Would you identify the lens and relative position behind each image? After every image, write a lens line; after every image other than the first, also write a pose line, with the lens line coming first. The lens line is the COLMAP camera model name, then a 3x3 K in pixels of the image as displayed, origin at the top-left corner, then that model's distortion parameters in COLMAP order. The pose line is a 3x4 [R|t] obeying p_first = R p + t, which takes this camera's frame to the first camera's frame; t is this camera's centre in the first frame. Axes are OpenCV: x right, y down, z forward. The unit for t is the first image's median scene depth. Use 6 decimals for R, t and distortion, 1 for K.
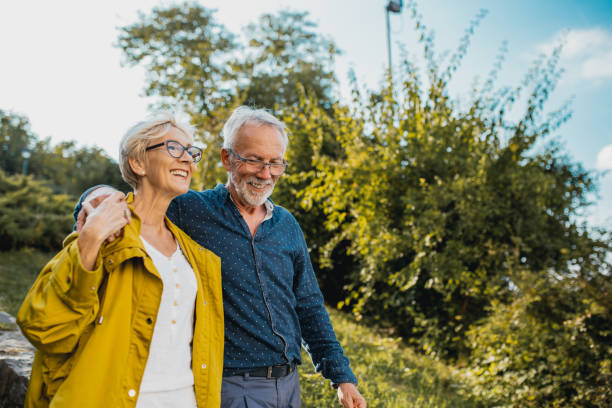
lens RADIAL K [[541.7, 0, 303.2], [0, 541.7, 218.8], [0, 0, 1]] dist [-0.079937, 0.061740]
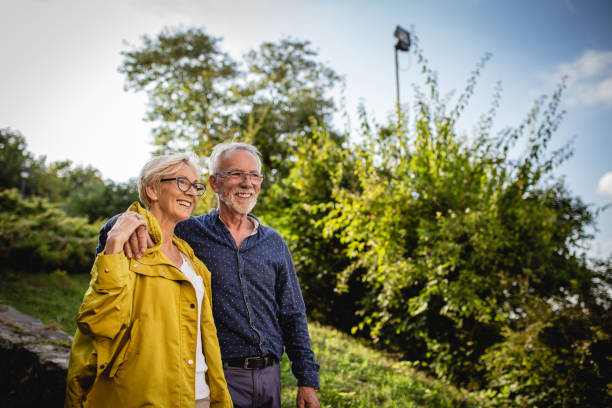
lens RADIAL K [[541.7, 0, 302.5], [0, 541.7, 212.8], [0, 0, 1]] dist [-0.079937, 0.061740]
pose [[0.999823, 0.015747, 0.010340, -0.049382], [-0.015157, 0.998379, -0.054862, -0.008342], [-0.011188, 0.054696, 0.998440, -0.059205]]
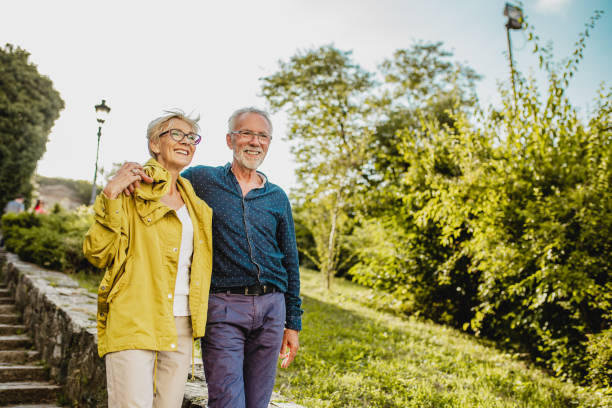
lens RADIAL K [[541.7, 0, 301.9], [0, 541.7, 210.9], [0, 0, 1]] dist [-0.079937, 0.061740]
pose [[0.961445, -0.052711, -0.269897, 0.060652], [0.030132, 0.995741, -0.087128, 0.030472], [0.273340, 0.075636, 0.958939, -0.029181]]
